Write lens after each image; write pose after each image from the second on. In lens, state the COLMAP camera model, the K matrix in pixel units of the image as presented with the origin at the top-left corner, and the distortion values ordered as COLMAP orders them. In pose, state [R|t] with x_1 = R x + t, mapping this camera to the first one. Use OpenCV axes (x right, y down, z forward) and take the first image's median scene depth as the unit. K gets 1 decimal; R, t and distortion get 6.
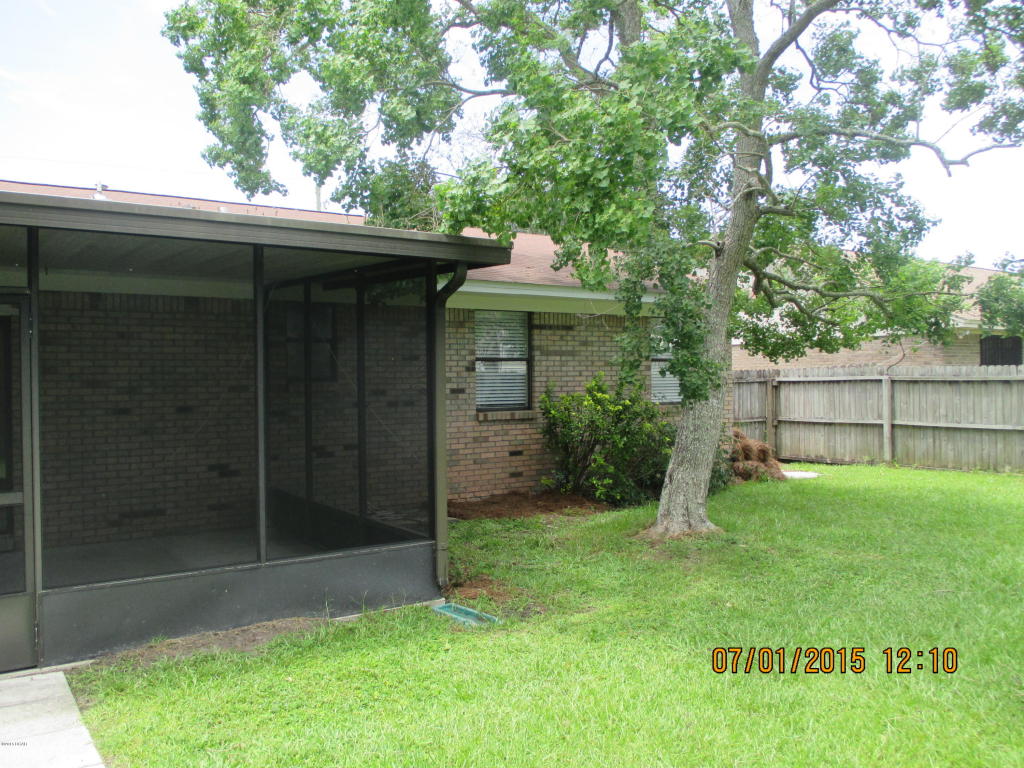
lens RADIAL K [[856.9, 0, 496.8], [0, 856.9, 385.8], [0, 0, 1]] dist [-0.022927, -0.008961]
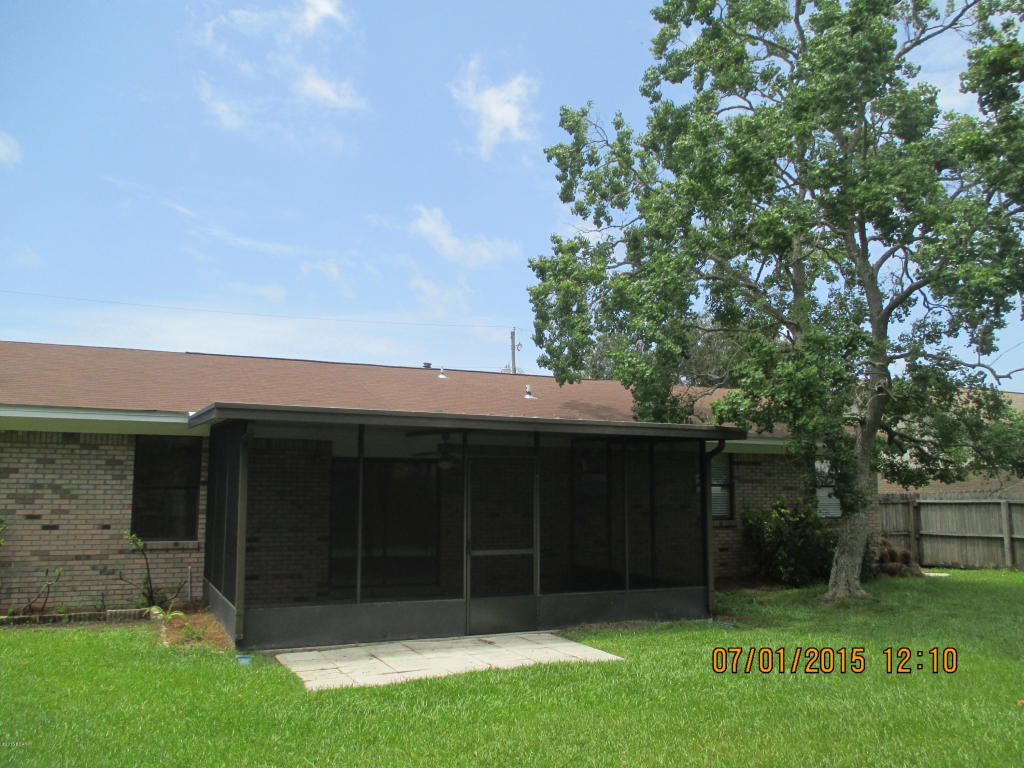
lens RADIAL K [[841.4, 0, 512.0], [0, 841.4, 384.0], [0, 0, 1]] dist [0.000587, -0.005545]
pose [[0.988532, -0.006124, -0.150889, -0.115933], [-0.014932, 0.990317, -0.138018, 0.001909], [0.150273, 0.138688, 0.978868, -0.501998]]
